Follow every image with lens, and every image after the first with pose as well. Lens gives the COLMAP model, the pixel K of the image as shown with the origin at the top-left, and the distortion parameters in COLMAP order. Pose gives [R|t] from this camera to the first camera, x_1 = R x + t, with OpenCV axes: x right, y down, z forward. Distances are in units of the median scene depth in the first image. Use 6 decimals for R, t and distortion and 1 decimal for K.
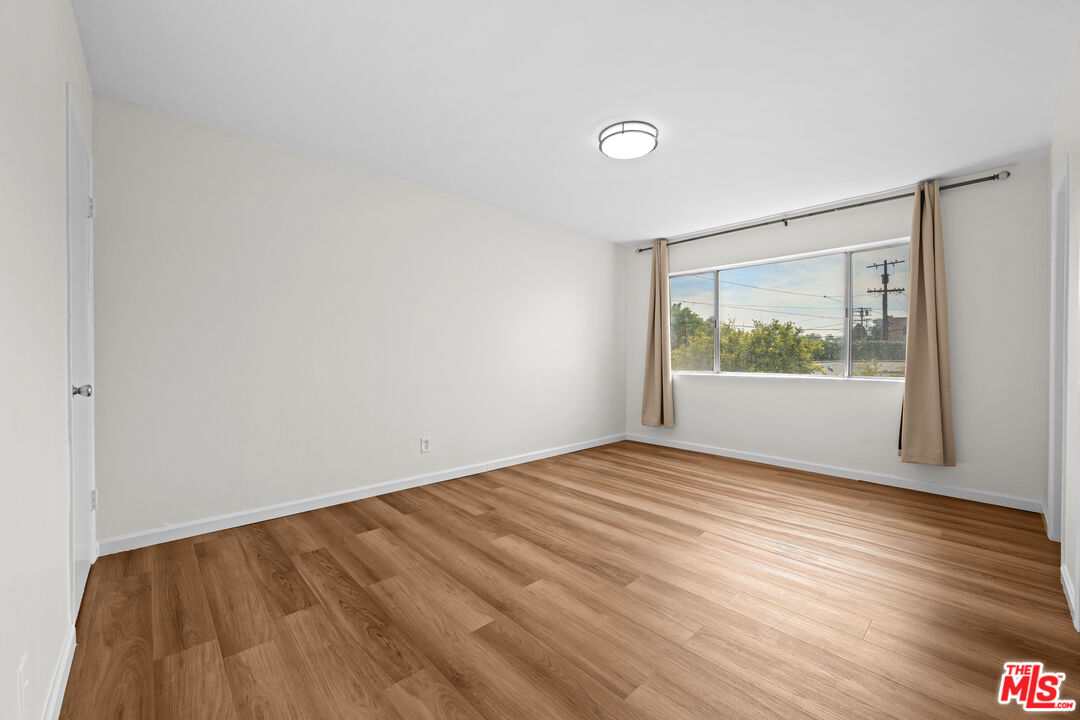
lens RADIAL K [[421.7, 0, 542.5], [0, 421.7, 361.4], [0, 0, 1]] dist [-0.000432, 0.000033]
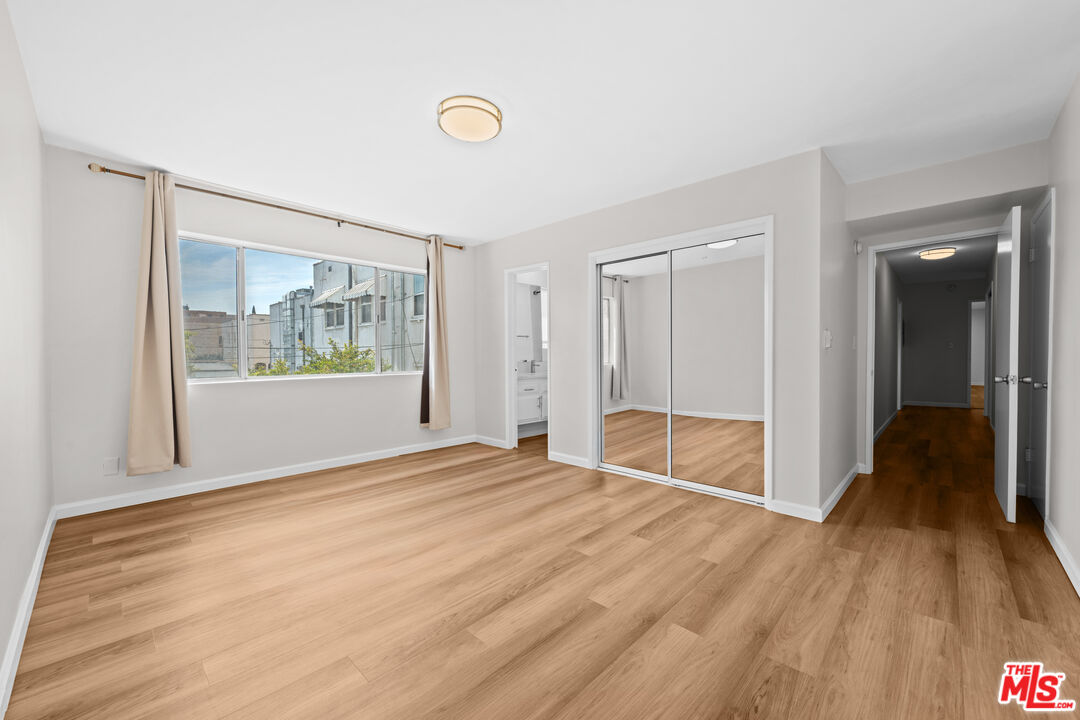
lens RADIAL K [[421.7, 0, 542.5], [0, 421.7, 361.4], [0, 0, 1]] dist [-0.000432, 0.000033]
pose [[-0.047503, -0.019347, 0.998684, -0.934939], [0.016756, 0.999656, 0.020163, -0.024688], [-0.998731, 0.017692, -0.047162, 1.162461]]
